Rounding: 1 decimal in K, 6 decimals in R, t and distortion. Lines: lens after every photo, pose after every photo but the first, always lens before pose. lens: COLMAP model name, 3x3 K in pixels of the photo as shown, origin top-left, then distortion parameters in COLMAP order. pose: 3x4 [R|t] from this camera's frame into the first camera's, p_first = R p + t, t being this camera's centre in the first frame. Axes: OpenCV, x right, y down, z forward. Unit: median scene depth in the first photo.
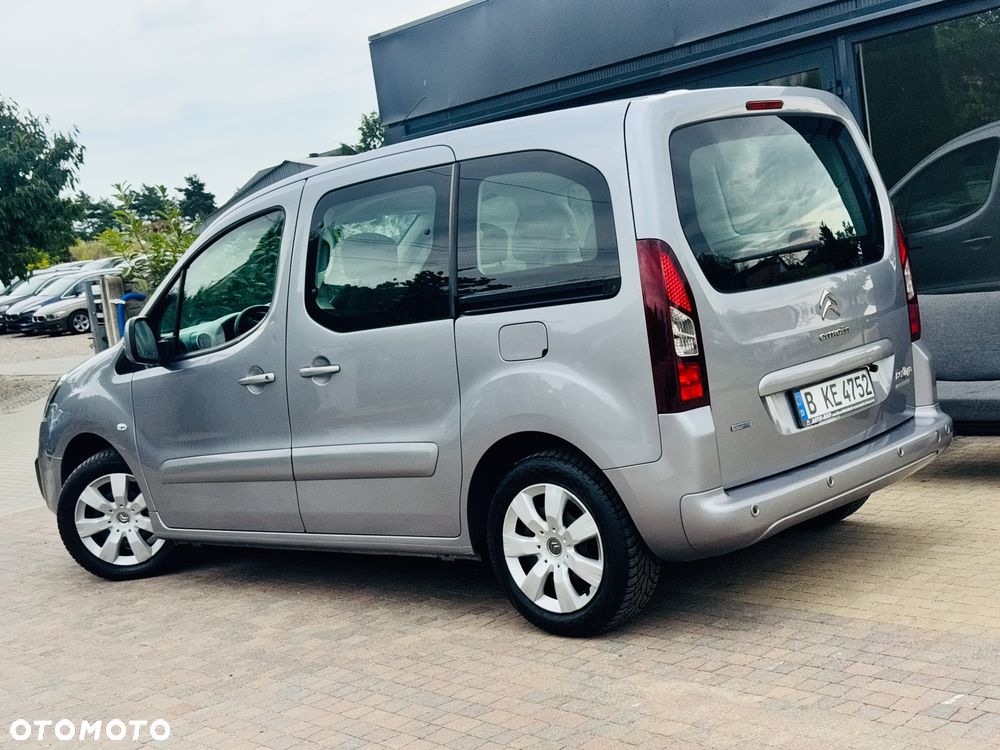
lens RADIAL K [[1435.2, 0, 477.7], [0, 1435.2, 371.6], [0, 0, 1]] dist [0.053733, 0.155521]
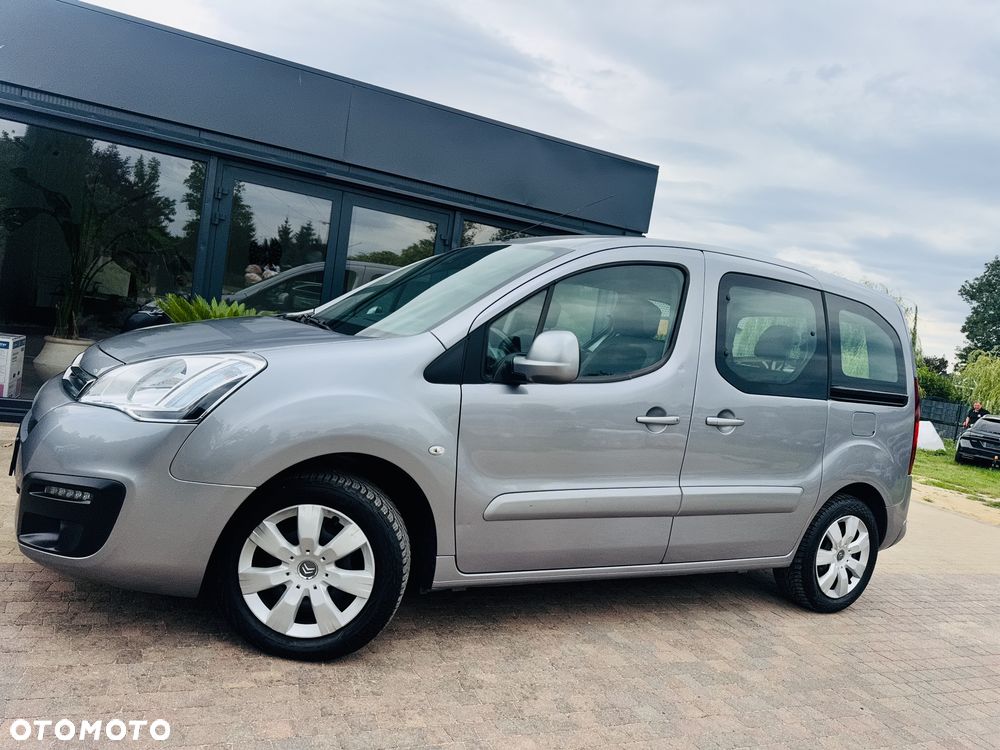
lens RADIAL K [[727.9, 0, 495.1], [0, 727.9, 367.1], [0, 0, 1]] dist [0.028722, -0.046748]
pose [[0.255439, 0.125447, 0.958652, -0.735904], [-0.107975, 0.989045, -0.100653, 0.035732], [-0.960777, -0.077799, 0.266186, 1.036597]]
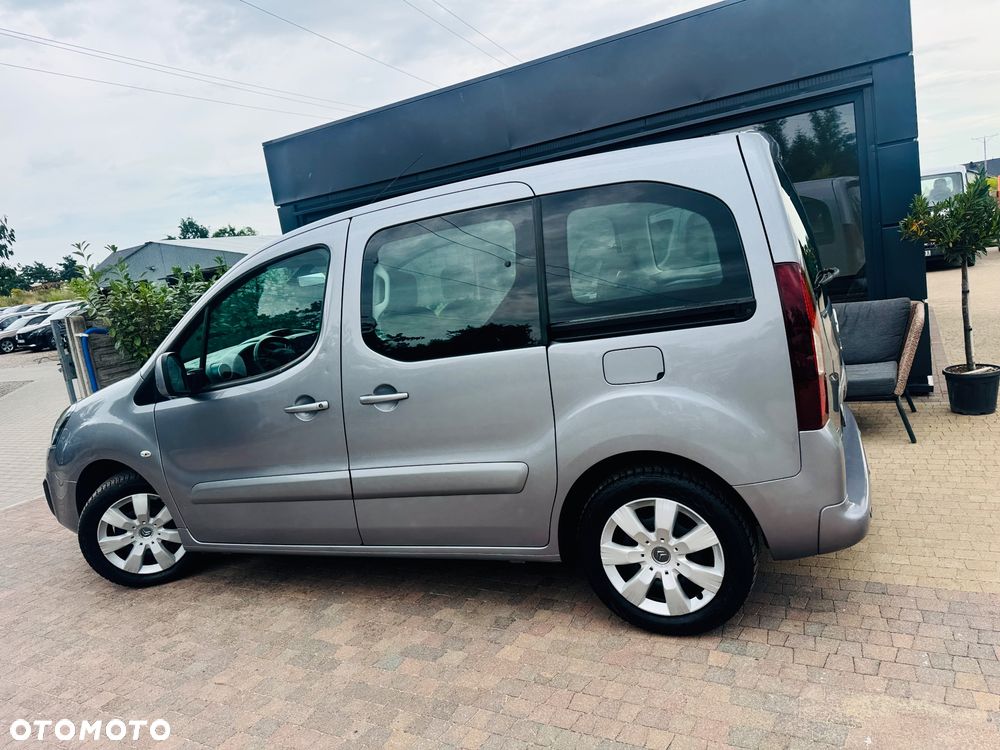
lens RADIAL K [[727.9, 0, 495.1], [0, 727.9, 367.1], [0, 0, 1]] dist [0.028722, -0.046748]
pose [[0.944550, -0.052068, 0.324215, -0.206907], [0.046977, 0.998619, 0.023513, -0.032488], [-0.324991, -0.006978, 0.945691, 0.469167]]
